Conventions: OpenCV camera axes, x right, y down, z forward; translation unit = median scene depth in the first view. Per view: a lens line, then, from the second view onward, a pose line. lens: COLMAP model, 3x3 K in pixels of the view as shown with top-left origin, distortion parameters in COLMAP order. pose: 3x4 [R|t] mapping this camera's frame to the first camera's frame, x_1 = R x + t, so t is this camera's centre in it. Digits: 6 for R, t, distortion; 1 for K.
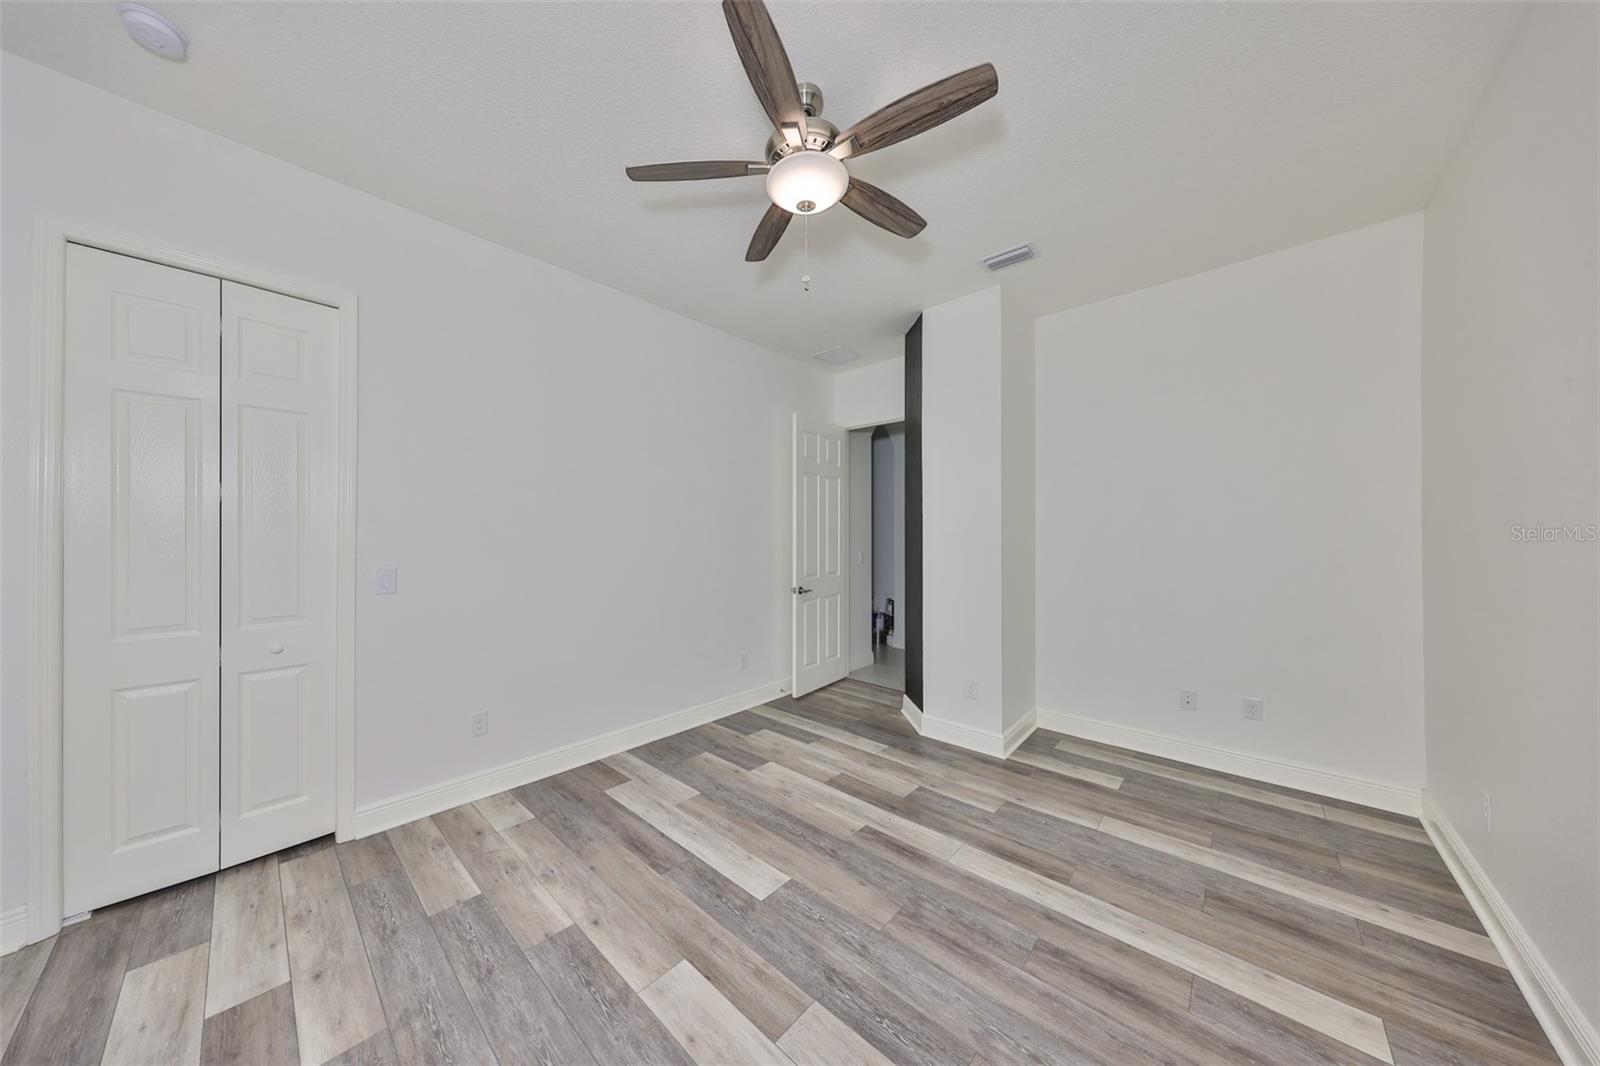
lens RADIAL K [[506.2, 0, 790.9], [0, 506.2, 534.5], [0, 0, 1]] dist [0.000455, -0.000160]
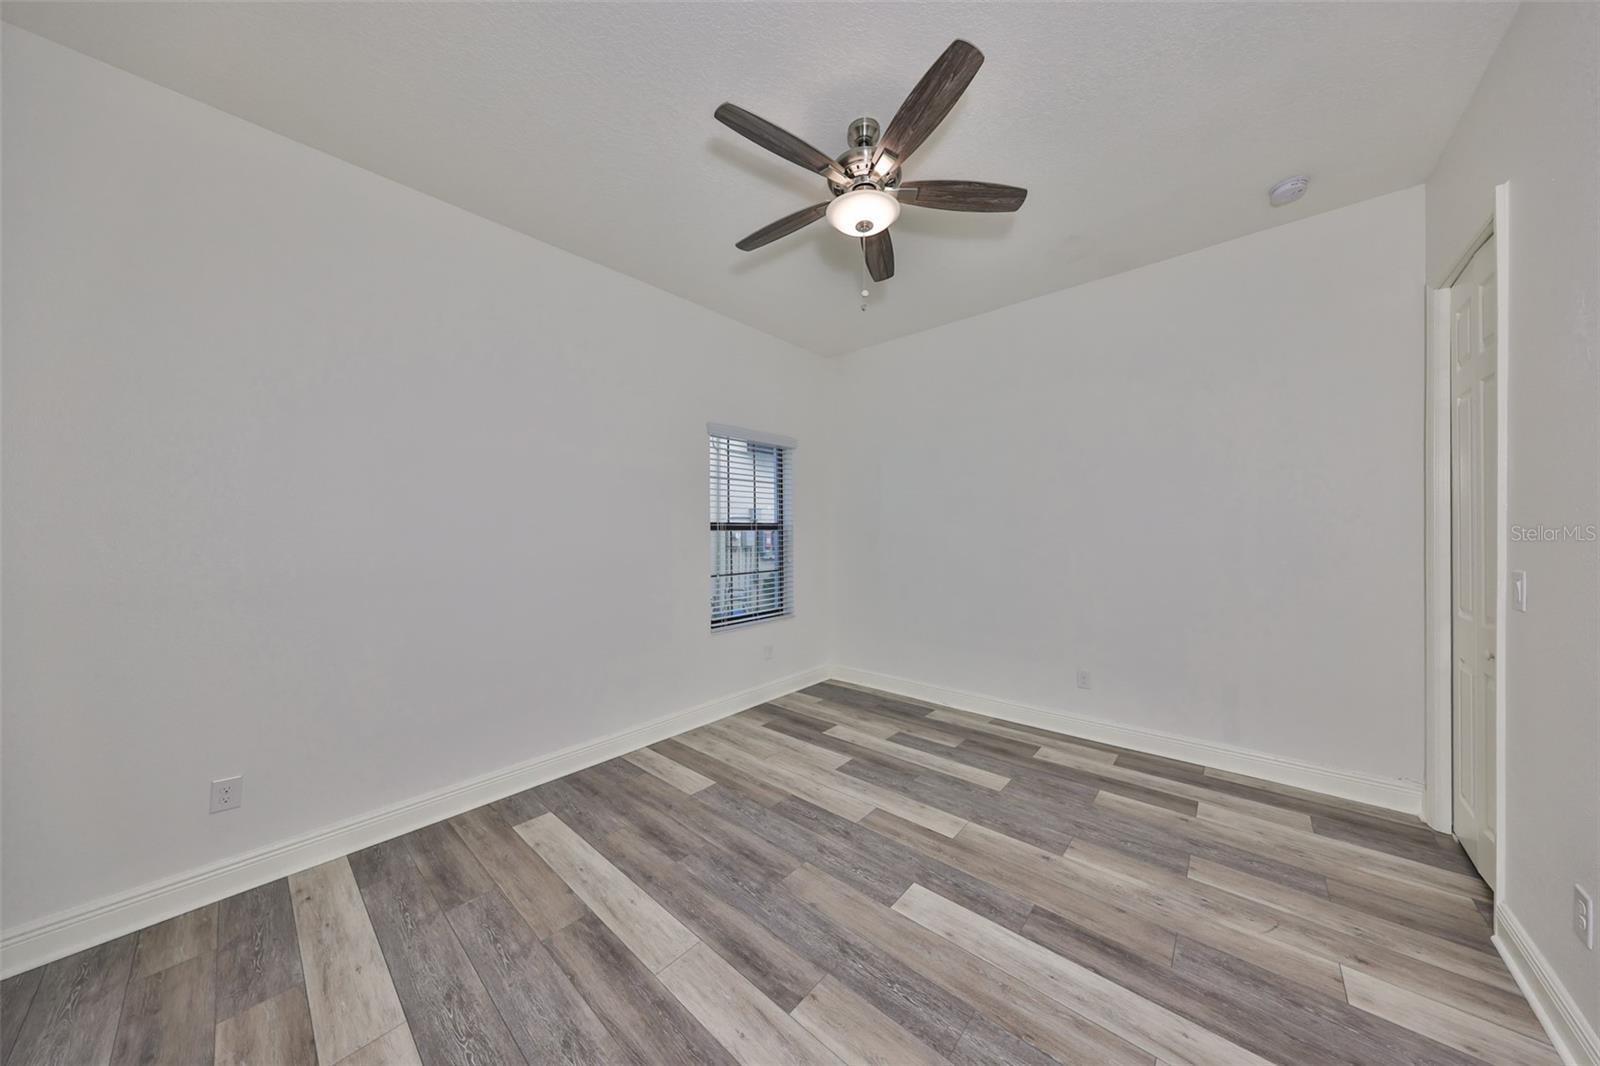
lens RADIAL K [[506.2, 0, 808.5], [0, 506.2, 534.0], [0, 0, 1]] dist [0.000455, -0.000160]
pose [[-0.999934, 0.006834, -0.009258, 0.163990], [0.006899, 0.999951, -0.007071, 0.015968], [0.009209, -0.007135, -0.999932, 2.063420]]
